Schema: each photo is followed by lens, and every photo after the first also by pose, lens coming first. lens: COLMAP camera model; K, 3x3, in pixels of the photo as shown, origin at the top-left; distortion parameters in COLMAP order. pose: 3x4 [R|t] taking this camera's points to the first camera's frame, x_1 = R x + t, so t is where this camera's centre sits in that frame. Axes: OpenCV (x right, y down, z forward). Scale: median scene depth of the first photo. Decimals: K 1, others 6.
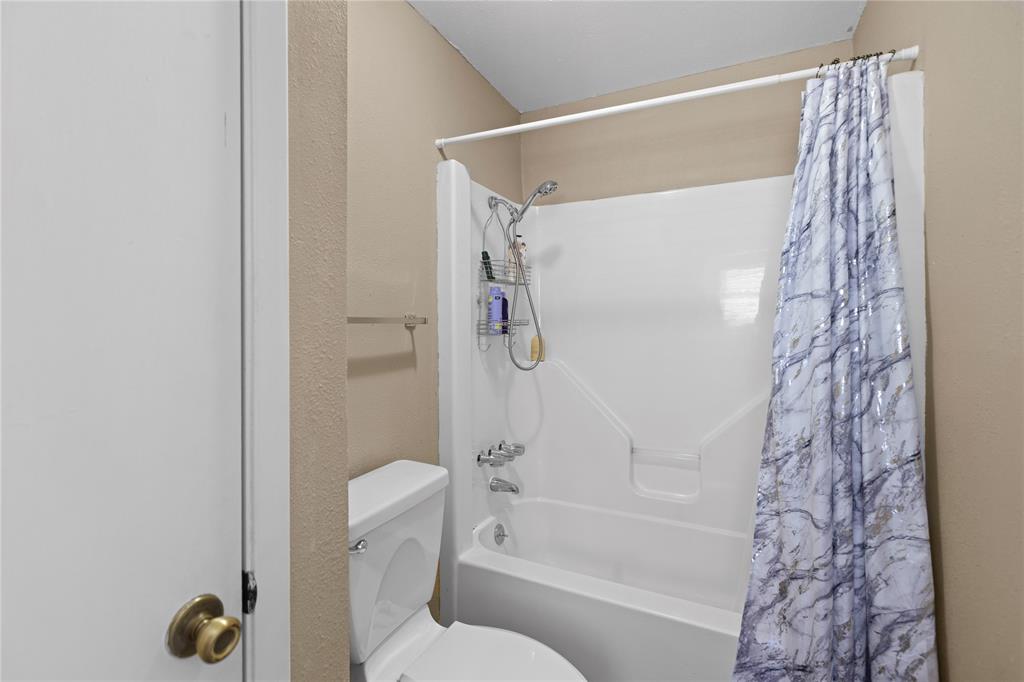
lens RADIAL K [[456.3, 0, 507.7], [0, 456.3, 330.8], [0, 0, 1]] dist [0.002276, 0.000363]
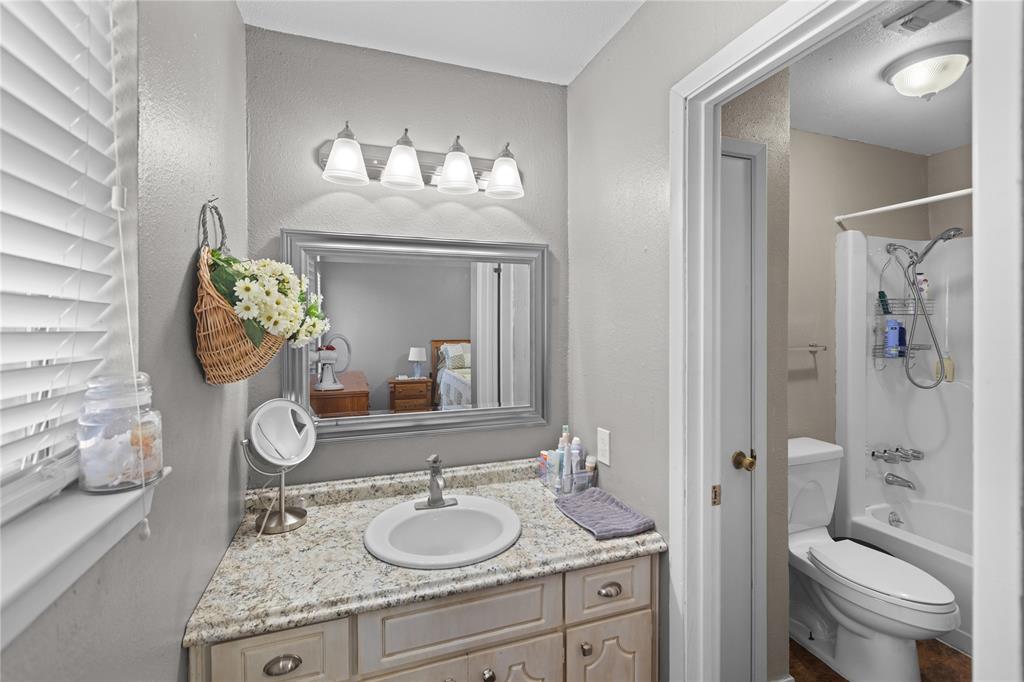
lens RADIAL K [[456.3, 0, 507.2], [0, 456.3, 342.0], [0, 0, 1]] dist [0.002276, 0.000363]
pose [[0.720806, 0.010461, -0.693058, 0.080953], [-0.005459, 0.999941, 0.009415, -0.039306], [0.693116, -0.003003, 0.720820, -0.624299]]
